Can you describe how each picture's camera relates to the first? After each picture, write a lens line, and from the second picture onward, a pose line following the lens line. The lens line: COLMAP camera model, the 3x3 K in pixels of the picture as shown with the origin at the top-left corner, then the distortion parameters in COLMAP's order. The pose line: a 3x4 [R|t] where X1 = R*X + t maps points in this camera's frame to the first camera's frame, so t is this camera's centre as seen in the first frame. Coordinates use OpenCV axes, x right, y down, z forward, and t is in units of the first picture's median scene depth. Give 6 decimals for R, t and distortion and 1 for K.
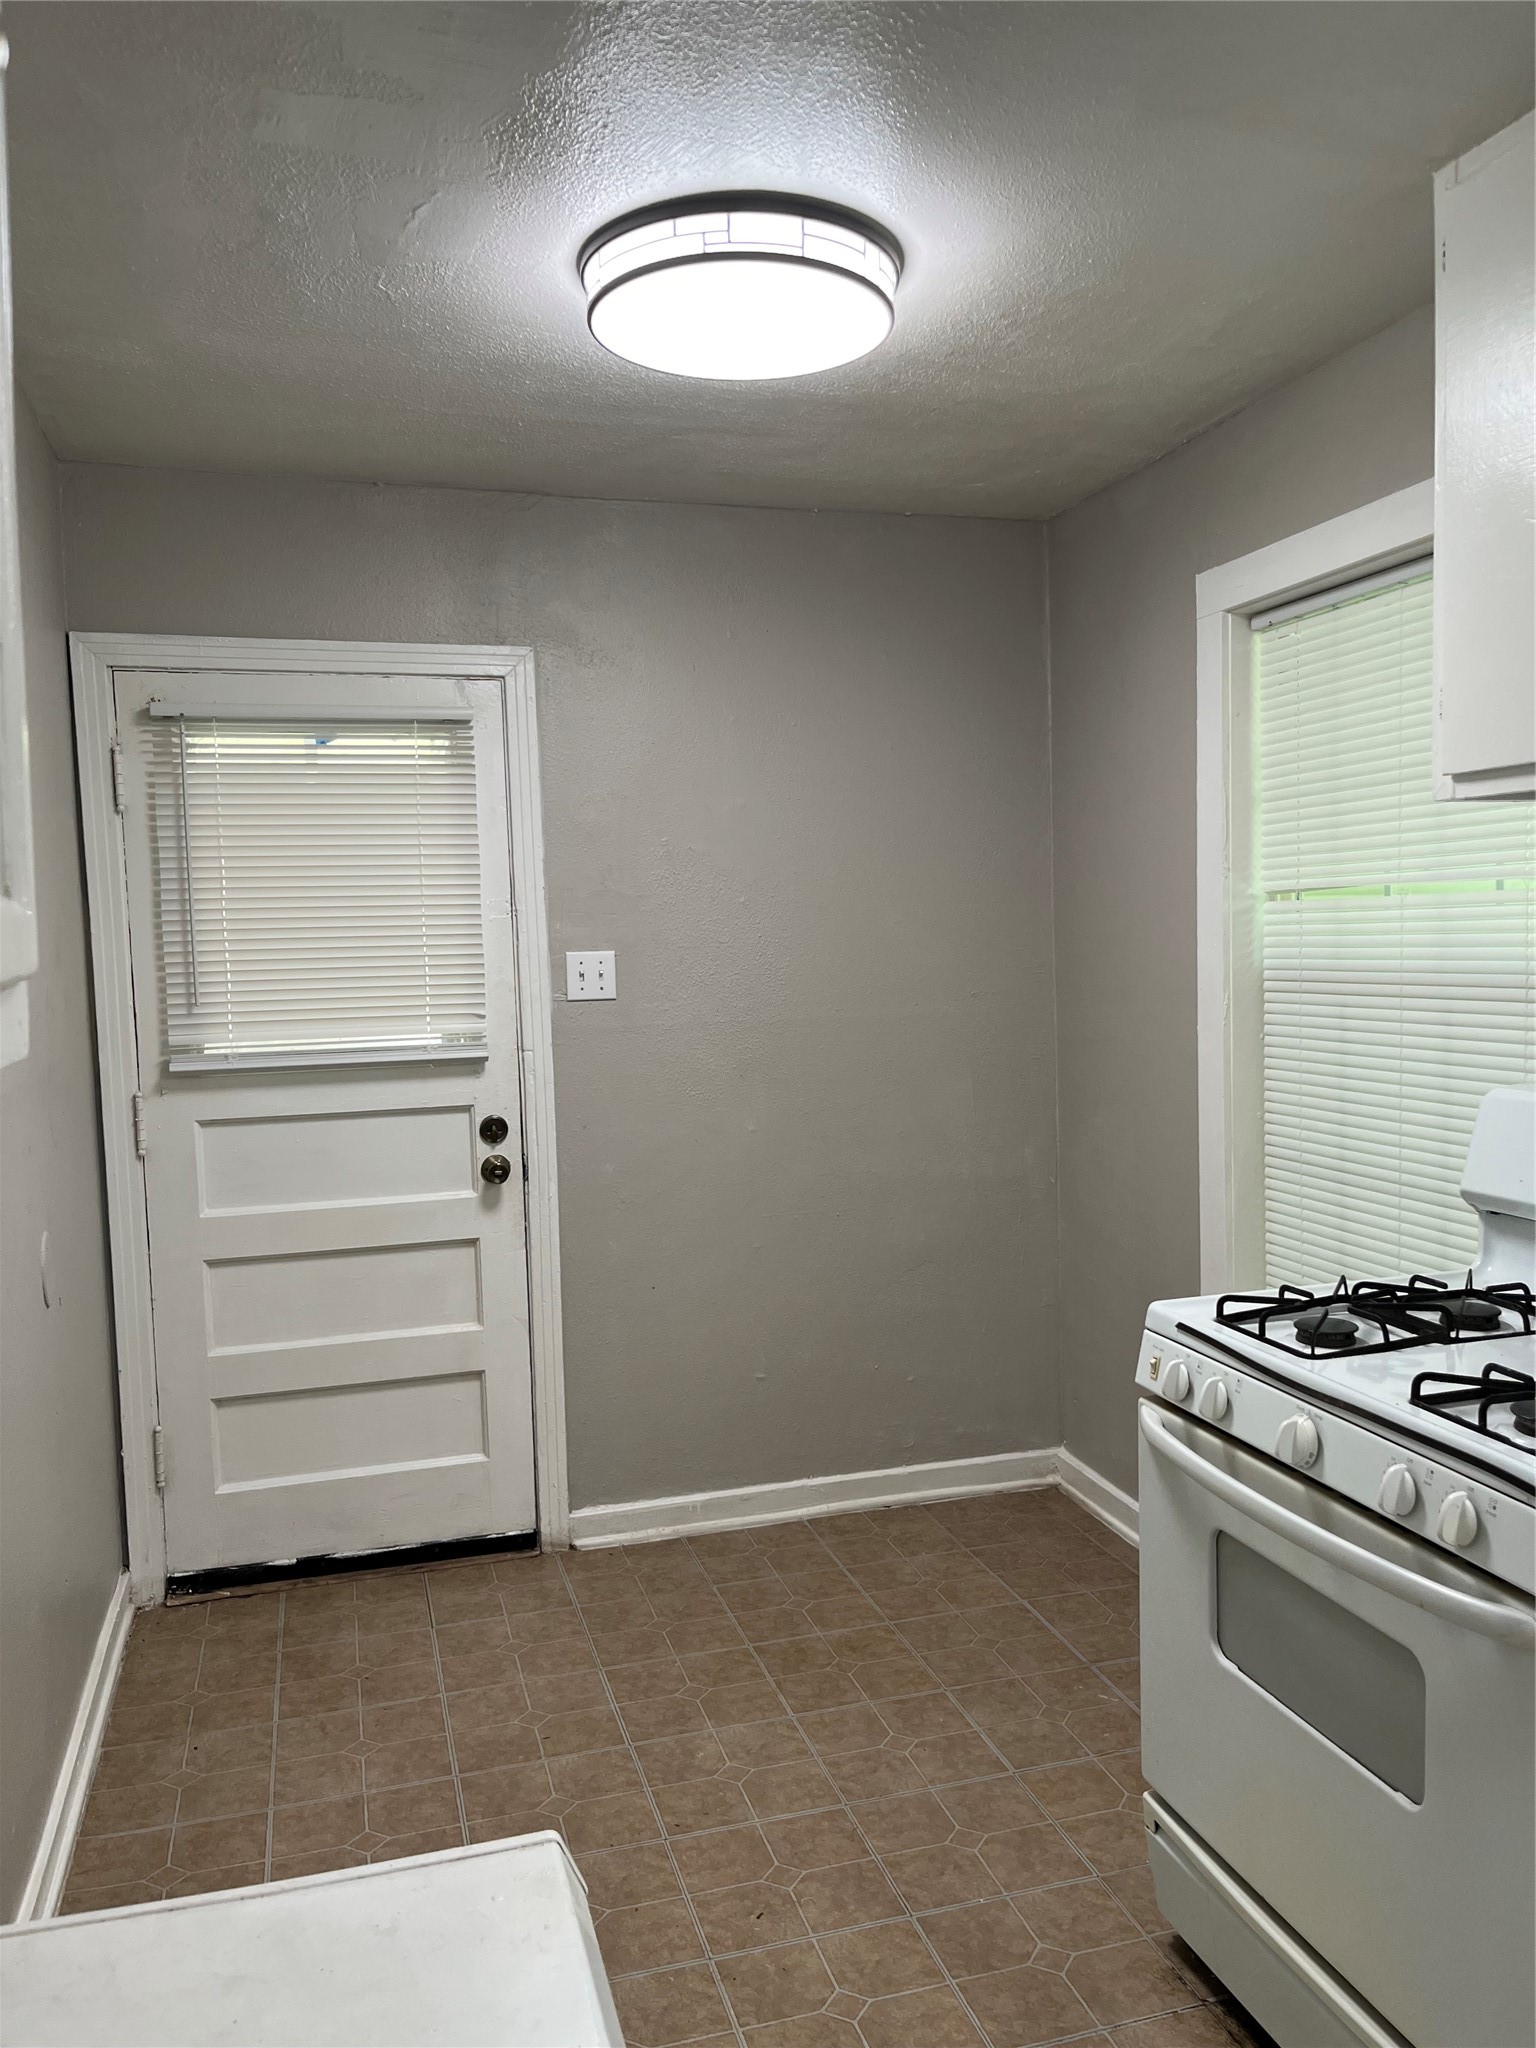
lens RADIAL K [[1567.4, 0, 761.3], [0, 1567.4, 1038.1], [0, 0, 1]] dist [0.054500, -0.093237]
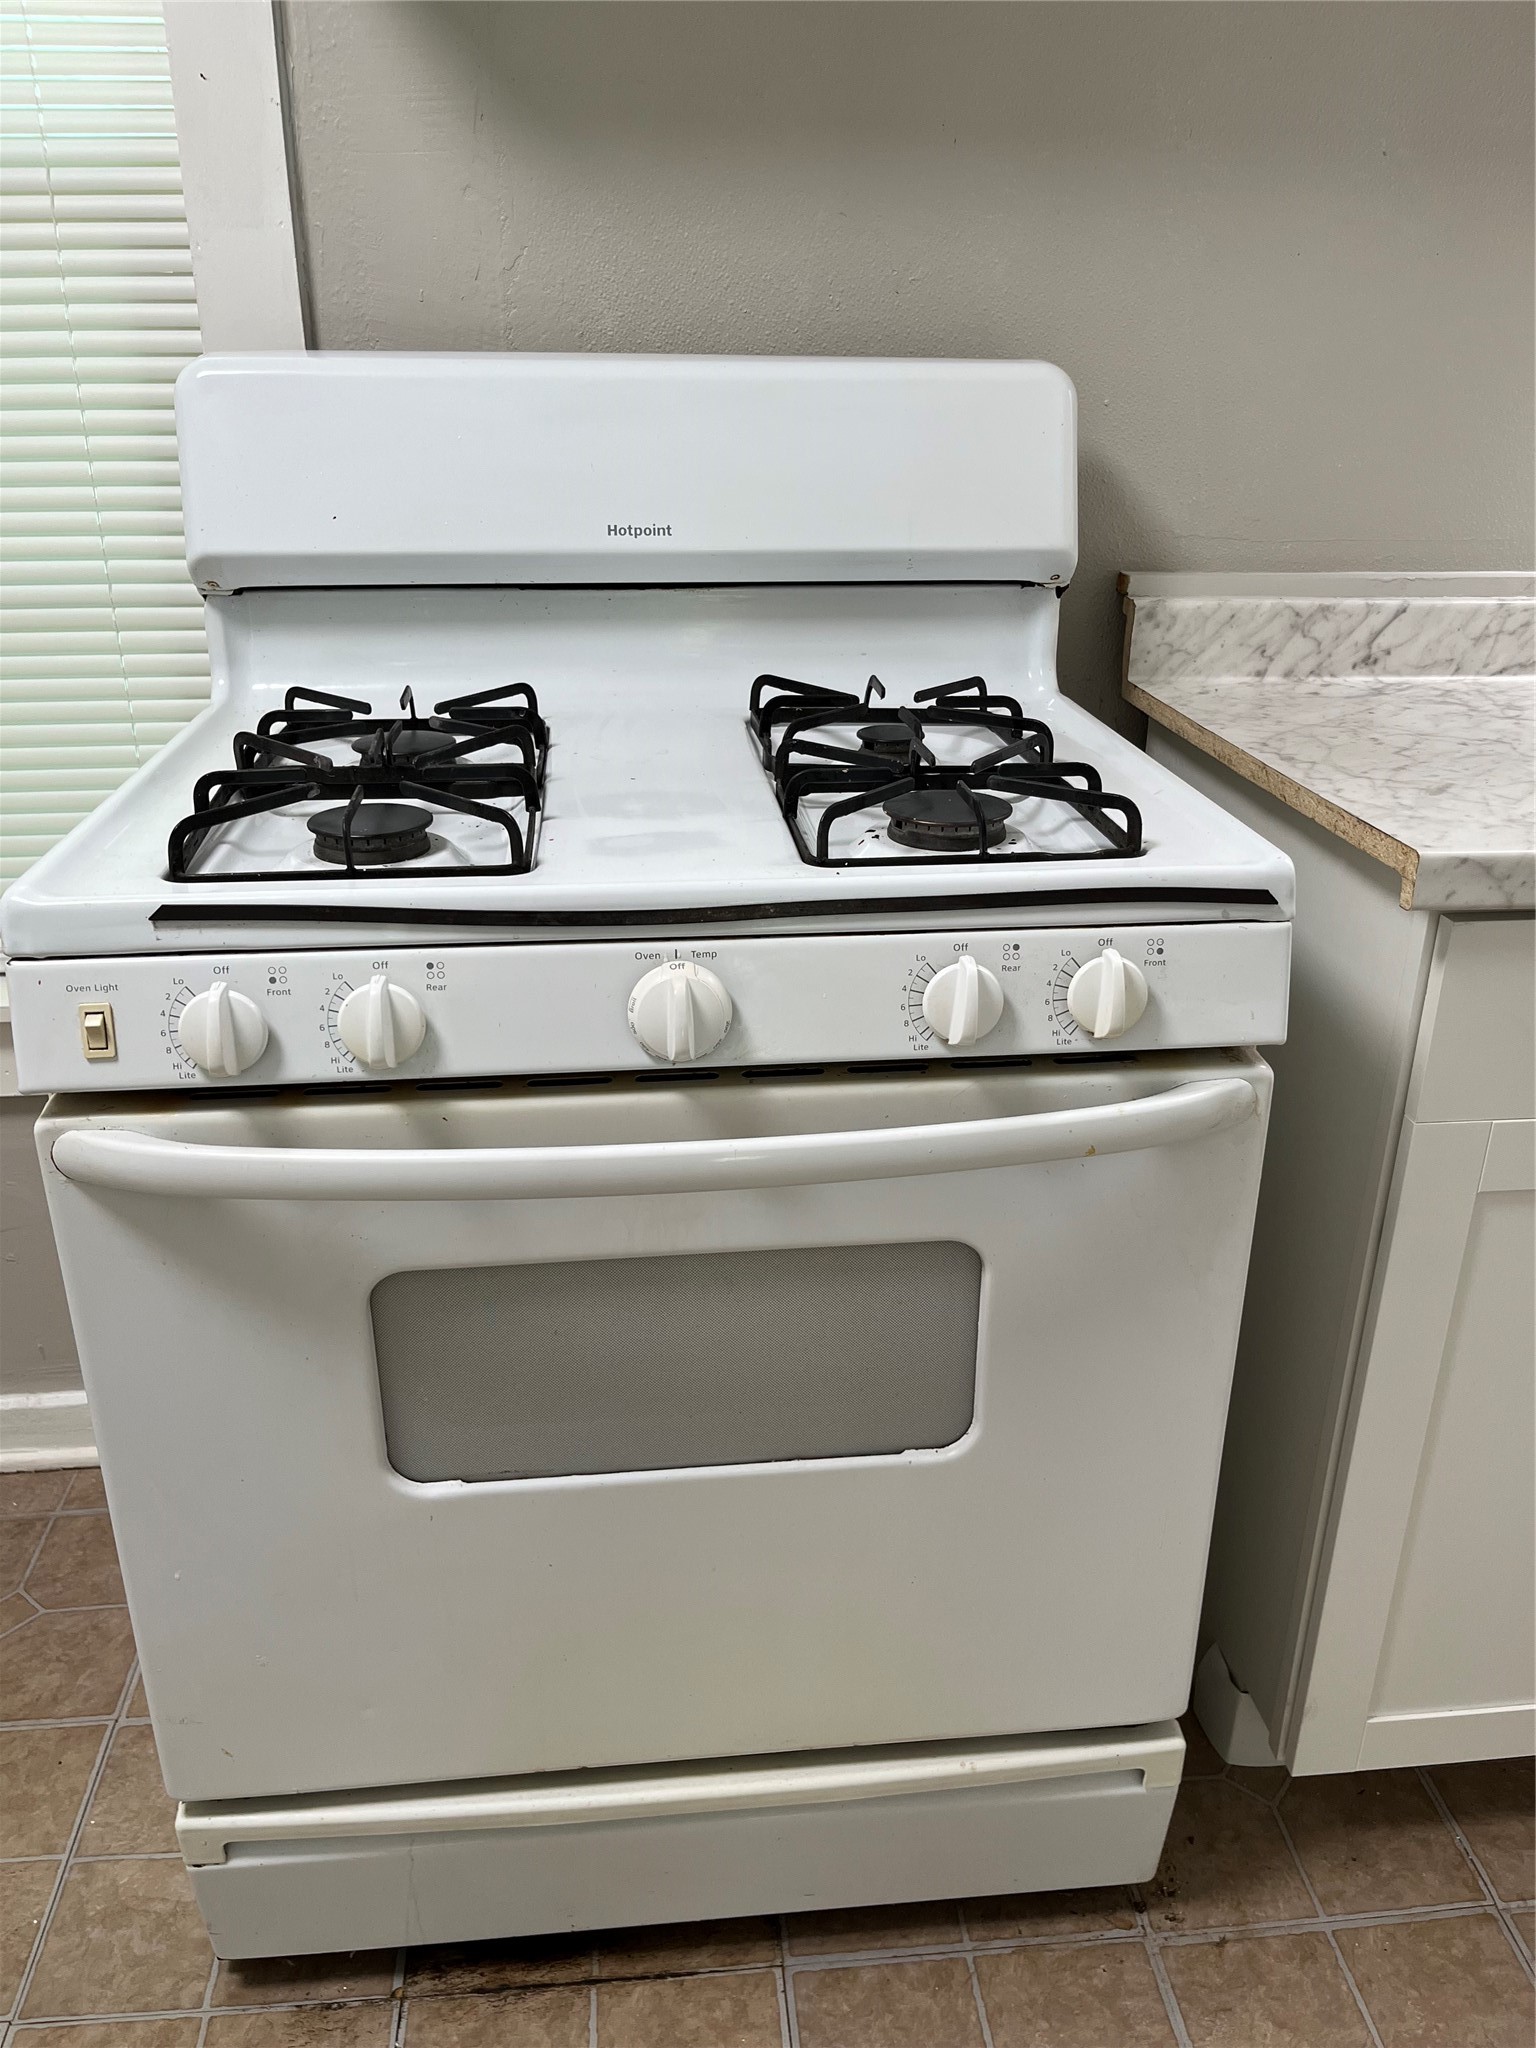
lens RADIAL K [[1567.4, 0, 761.3], [0, 1567.4, 1038.1], [0, 0, 1]] dist [0.054500, -0.093237]
pose [[0.189259, -0.367646, 0.910504, -0.100884], [0.065048, 0.929920, 0.361964, 0.069397], [-0.979770, -0.009279, 0.199910, 0.746677]]
